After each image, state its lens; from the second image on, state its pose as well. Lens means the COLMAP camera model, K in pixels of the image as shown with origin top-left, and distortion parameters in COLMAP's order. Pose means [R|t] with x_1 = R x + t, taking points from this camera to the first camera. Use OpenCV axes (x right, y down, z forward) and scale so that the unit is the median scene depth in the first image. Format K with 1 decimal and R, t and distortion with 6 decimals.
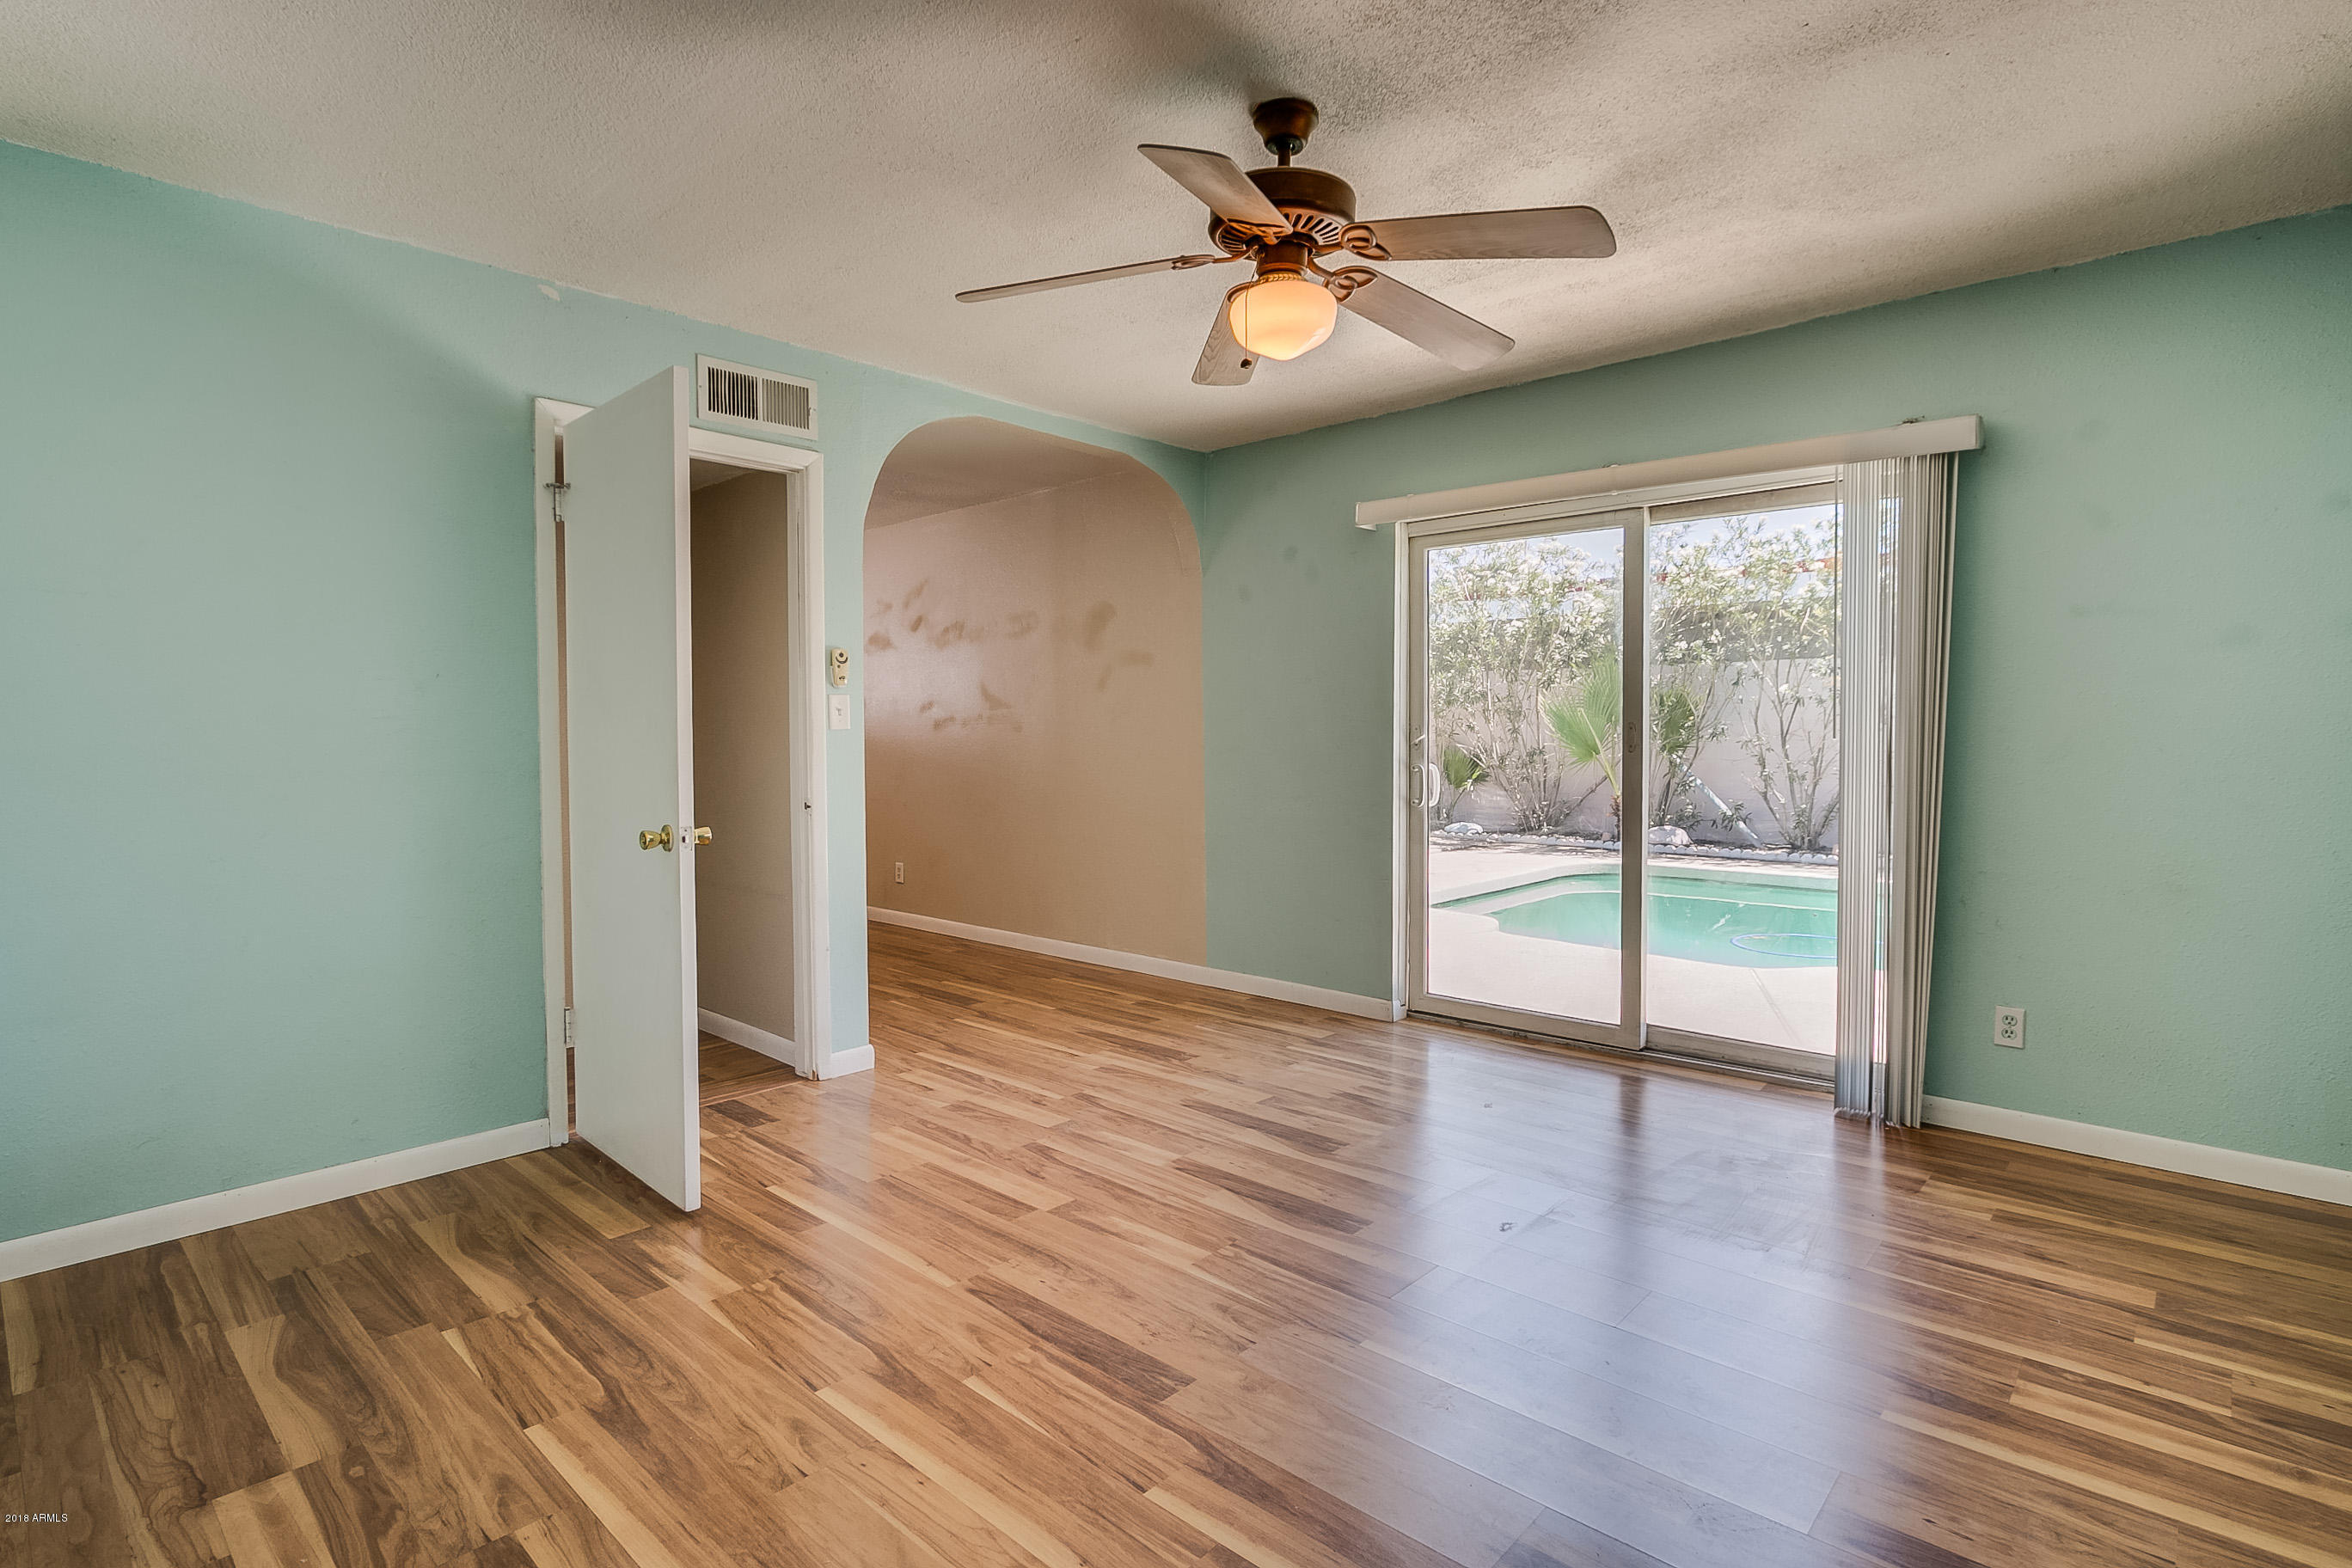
lens RADIAL K [[1090.0, 0, 1168.6], [0, 1090.0, 769.2], [0, 0, 1]] dist [-0.020628, 0.003700]
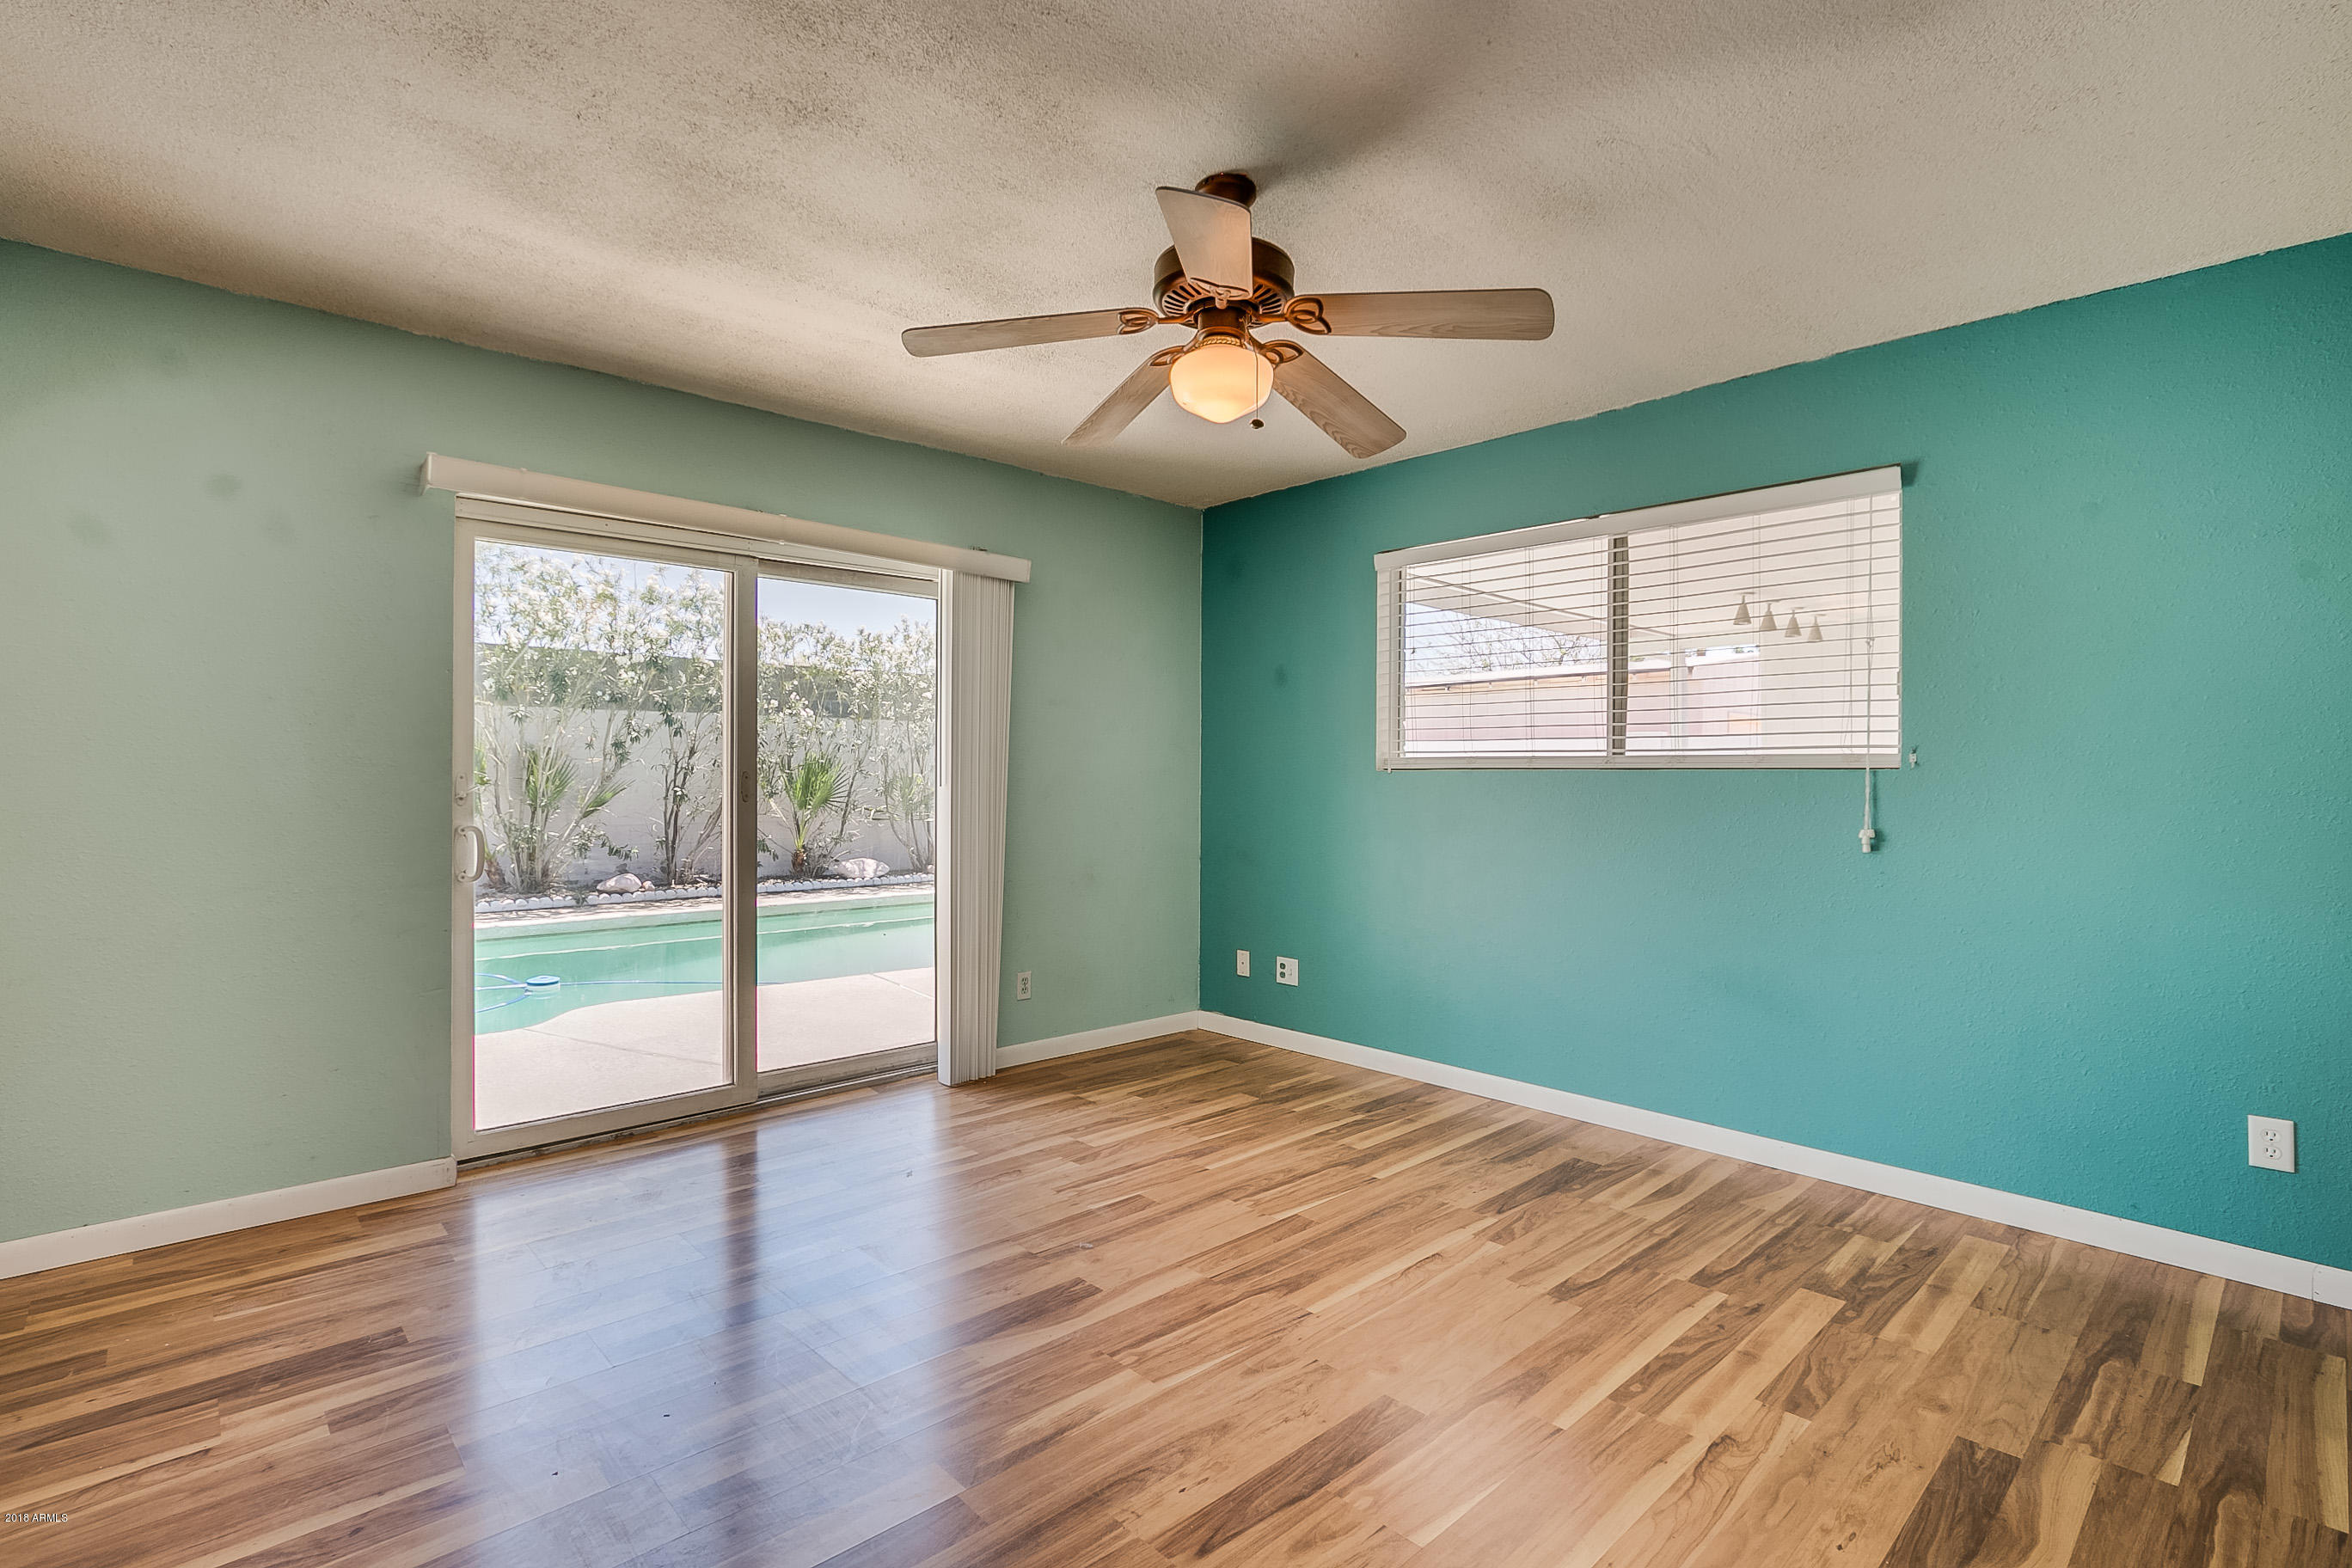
lens RADIAL K [[1113.3, 0, 1080.3], [0, 1113.3, 786.3], [0, 0, 1]] dist [-0.014097, 0.001091]
pose [[0.128795, -0.002334, 0.991668, -0.687534], [0.033992, 0.999420, -0.002062, -0.022091], [-0.991088, 0.033974, 0.128800, 0.724731]]
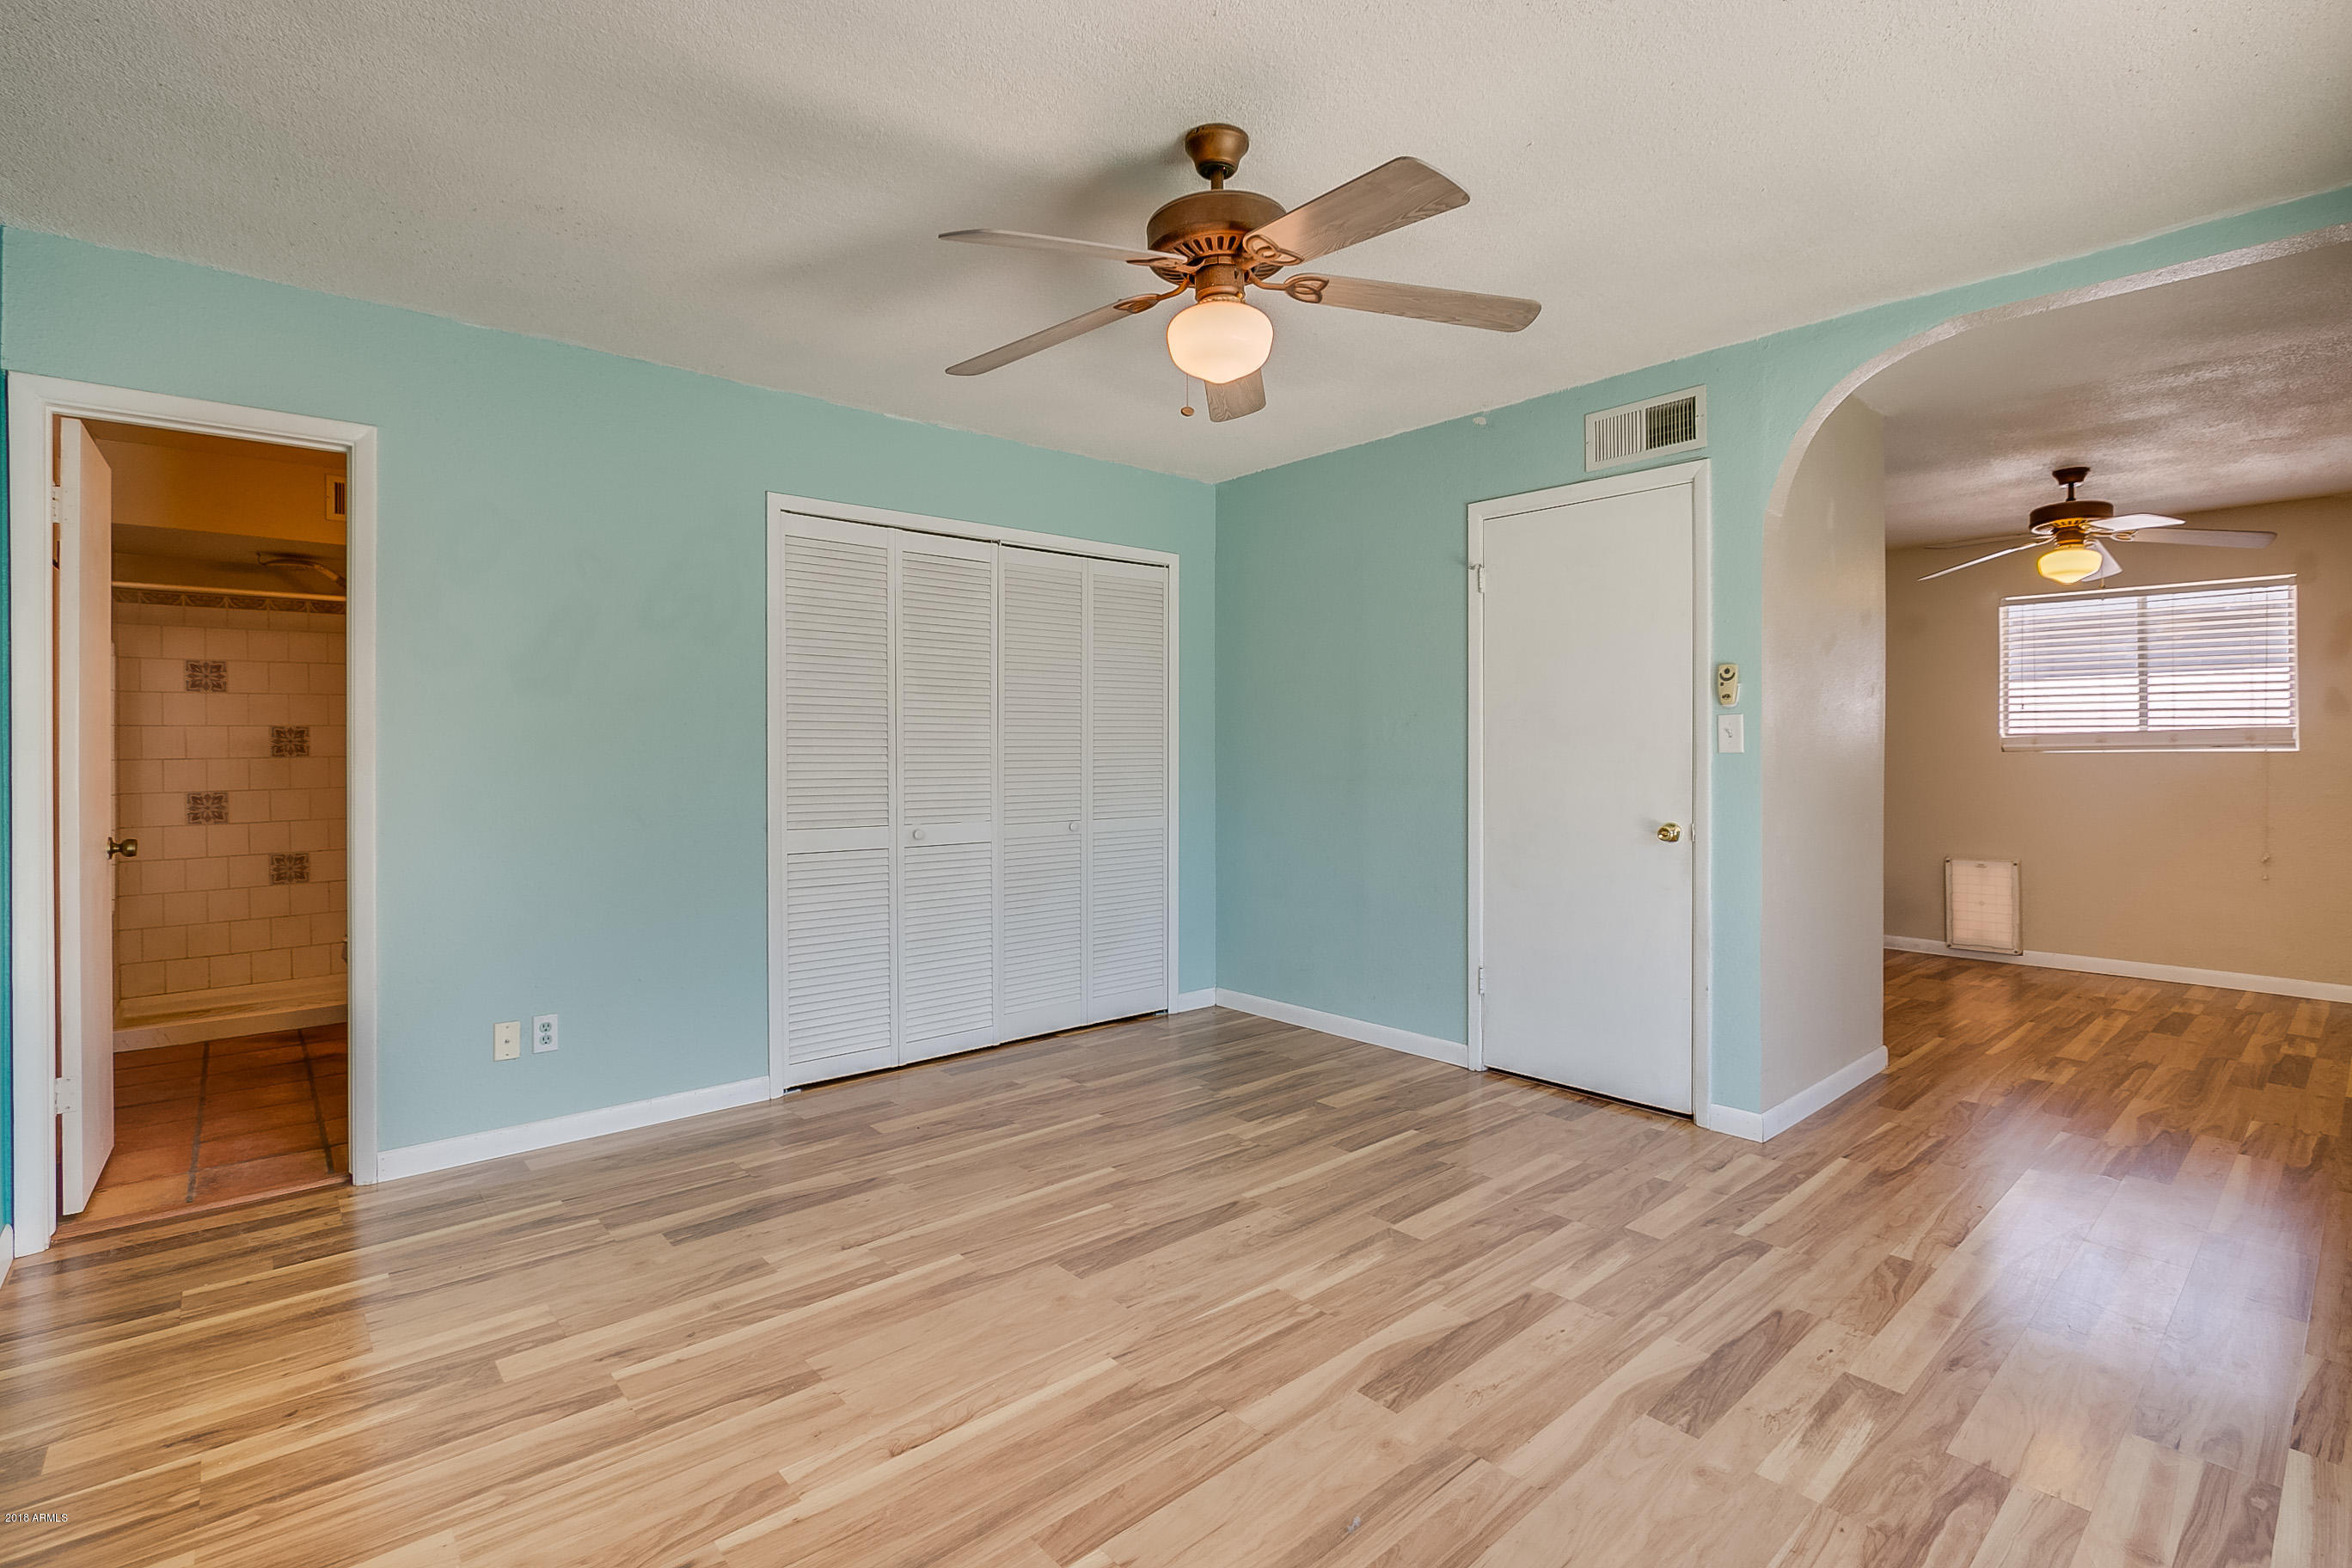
lens RADIAL K [[1090.0, 0, 1168.6], [0, 1090.0, 769.2], [0, 0, 1]] dist [-0.020628, 0.003700]
pose [[-0.077988, 0.019131, -0.996771, 0.796831], [-0.034776, 0.999155, 0.021898, -0.032746], [0.996348, 0.036372, -0.077257, 0.750523]]
